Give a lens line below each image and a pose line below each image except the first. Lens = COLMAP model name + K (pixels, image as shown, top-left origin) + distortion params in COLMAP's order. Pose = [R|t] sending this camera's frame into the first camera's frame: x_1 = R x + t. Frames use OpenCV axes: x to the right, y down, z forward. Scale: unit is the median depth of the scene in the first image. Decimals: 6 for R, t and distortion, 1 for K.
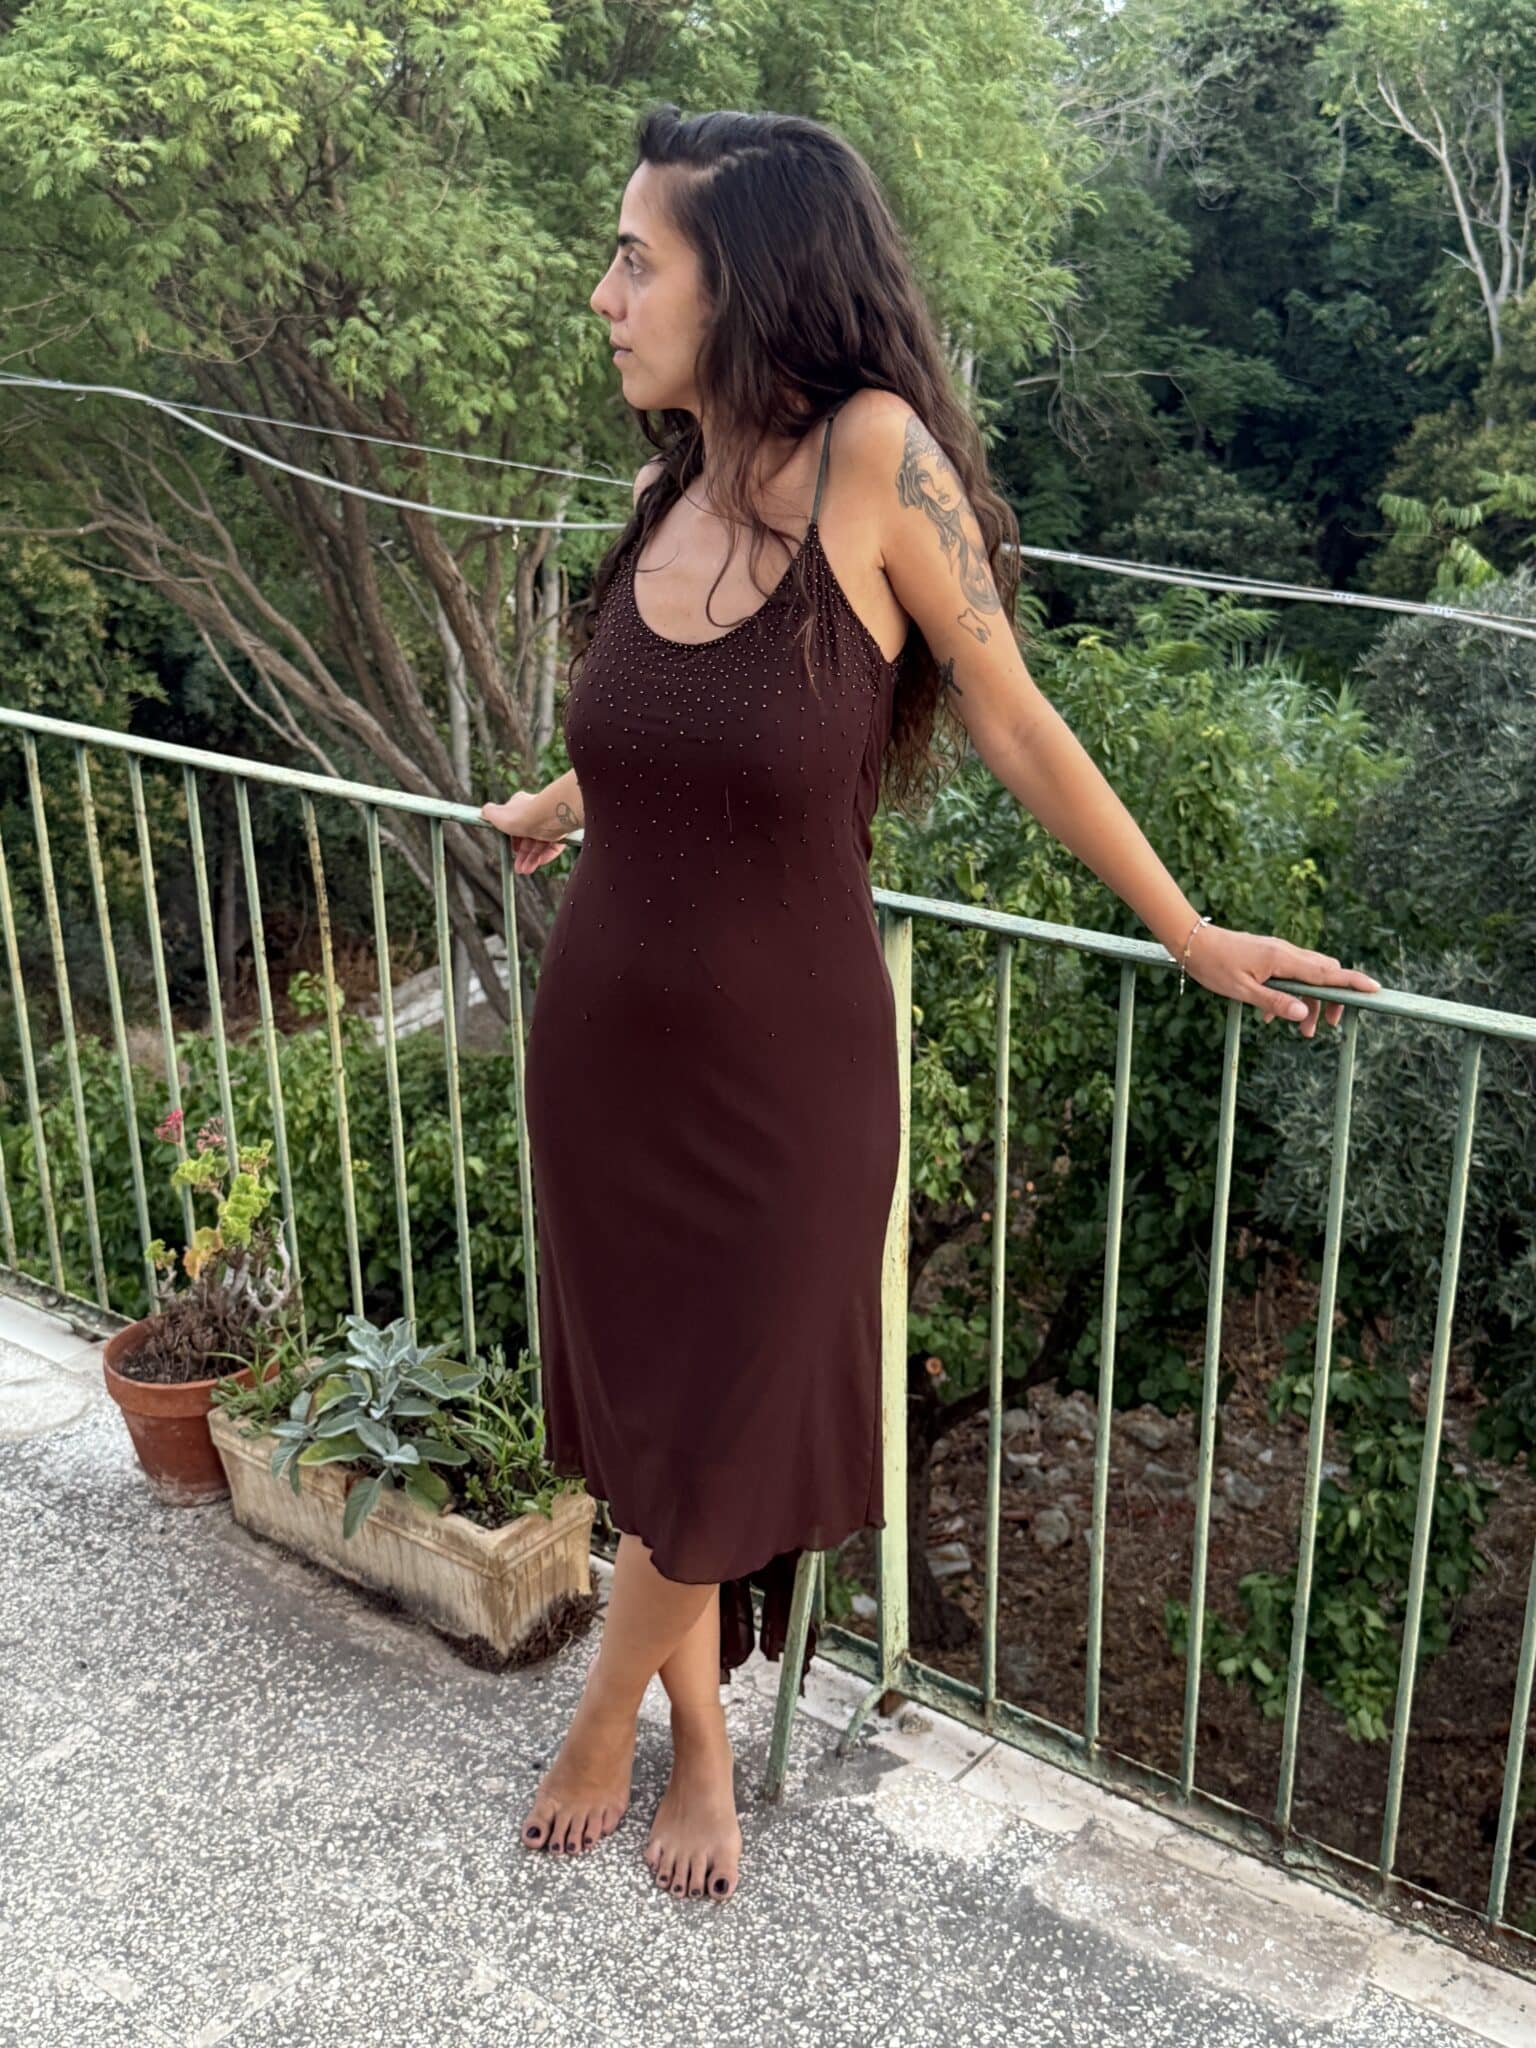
lens RADIAL K [[2379.1, 0, 772.2], [0, 2379.1, 1084.8], [0, 0, 1]] dist [0.268838, -0.811612]
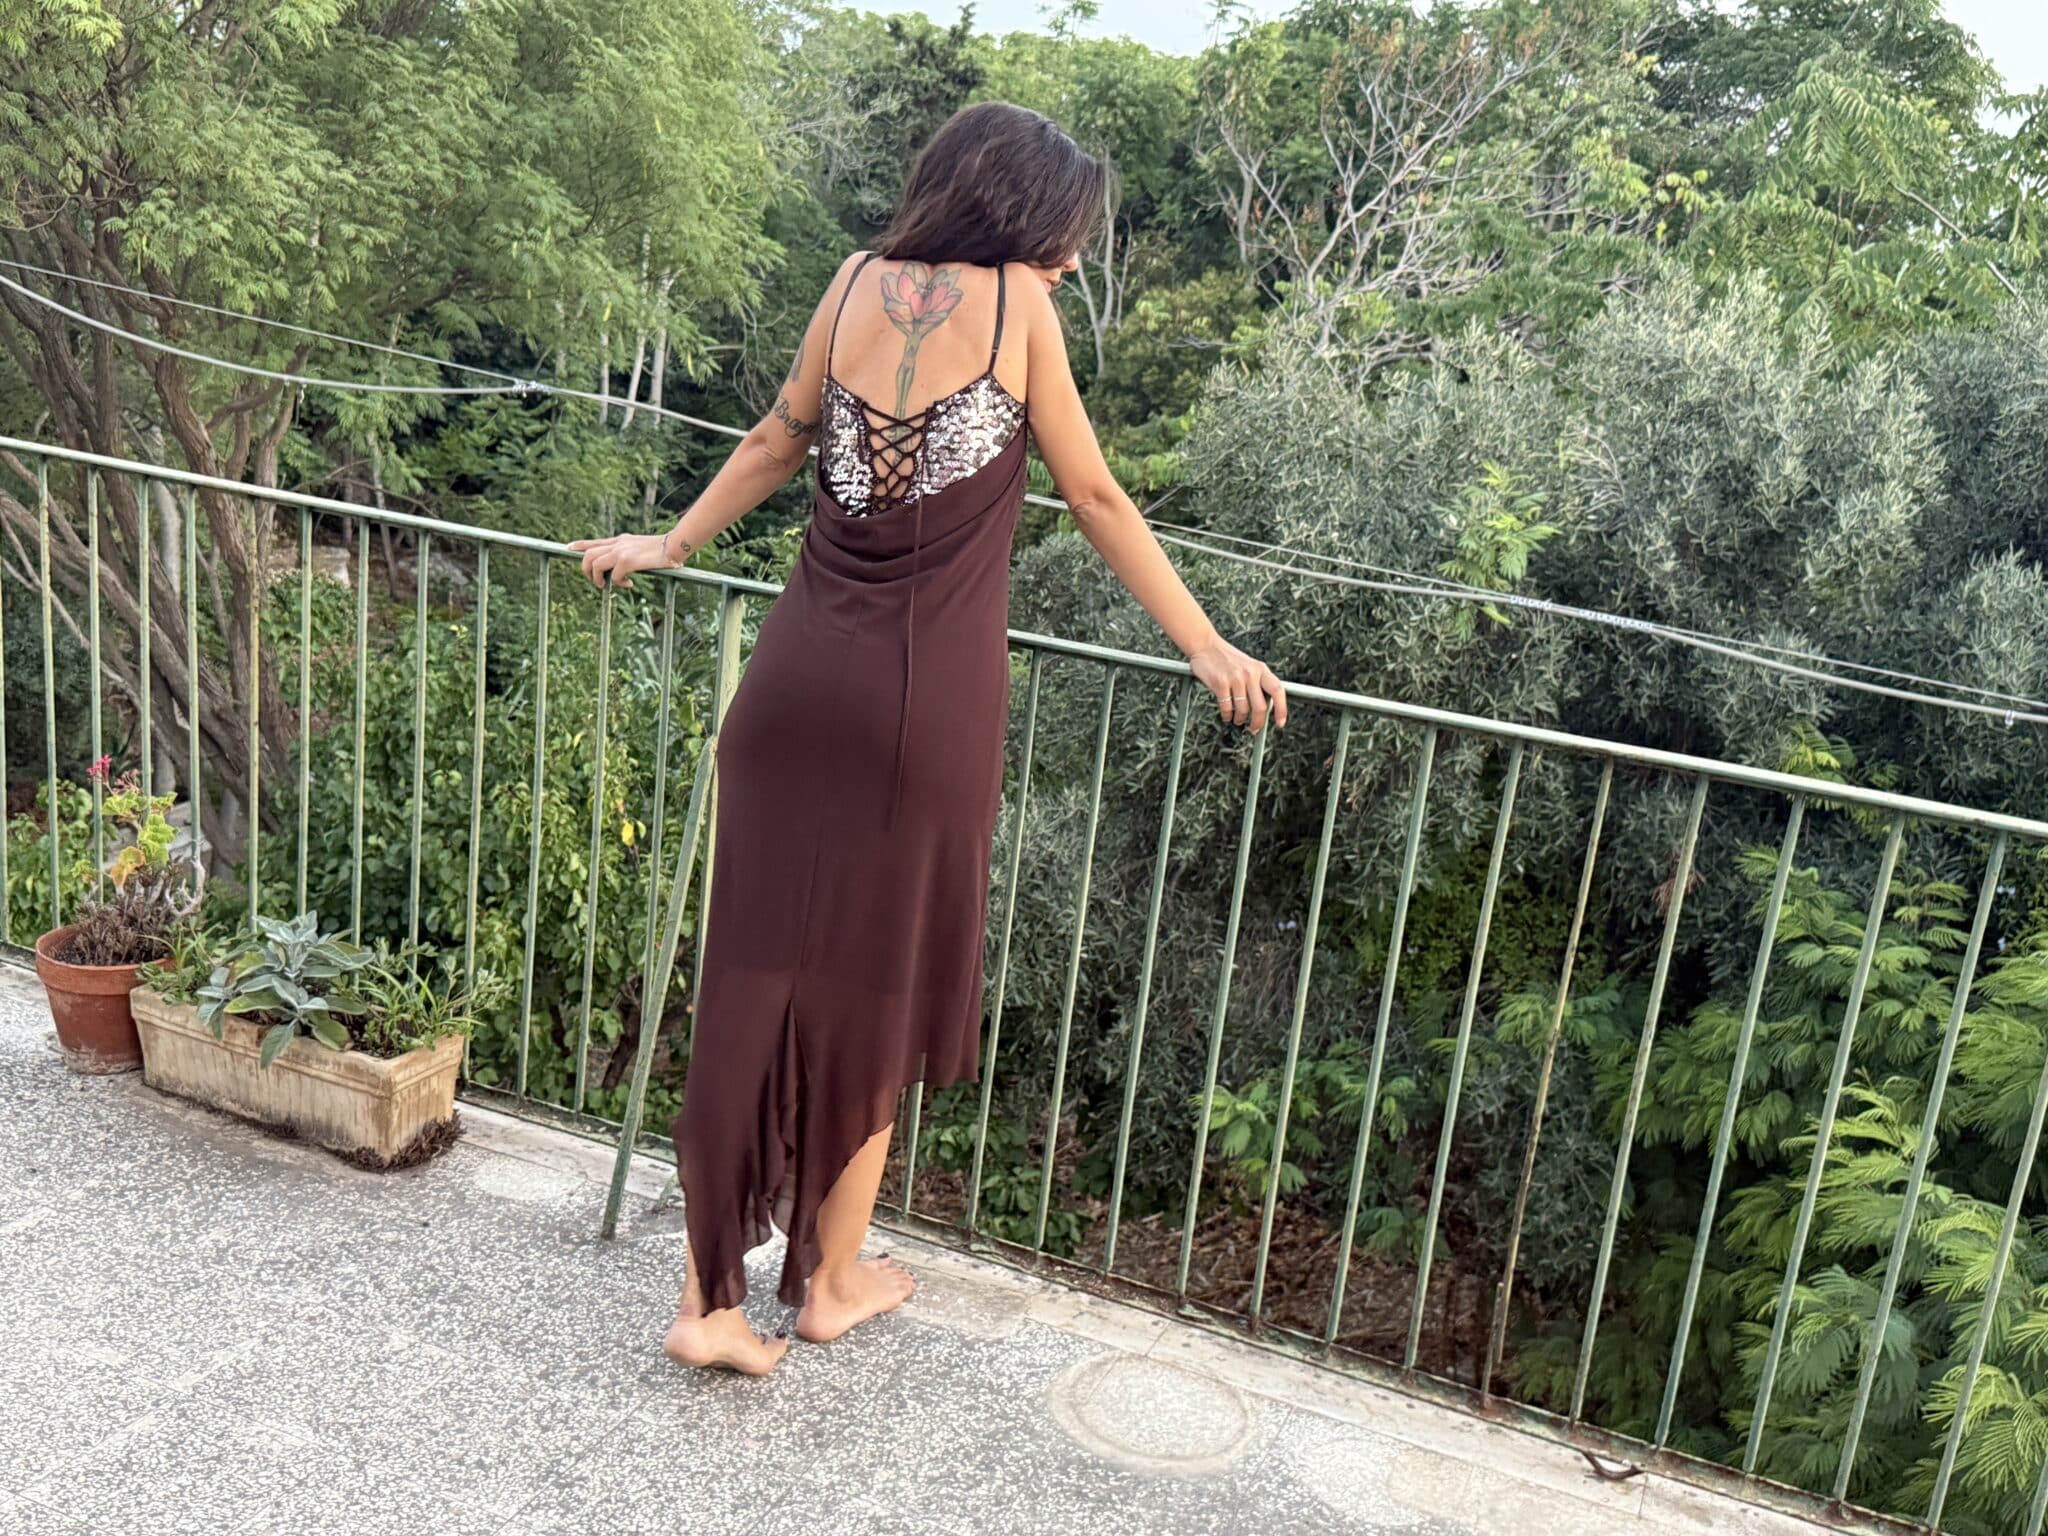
lens RADIAL K [[2086.6, 0, 1084.4], [0, 2086.6, 810.3], [0, 0, 1]] dist [0.157414, -0.321701]
pose [[0.958694, 0.039870, 0.281631, -0.077361], [-0.019955, 0.997115, -0.073234, 0.119531], [-0.283738, 0.064589, 0.956724, -0.214496]]
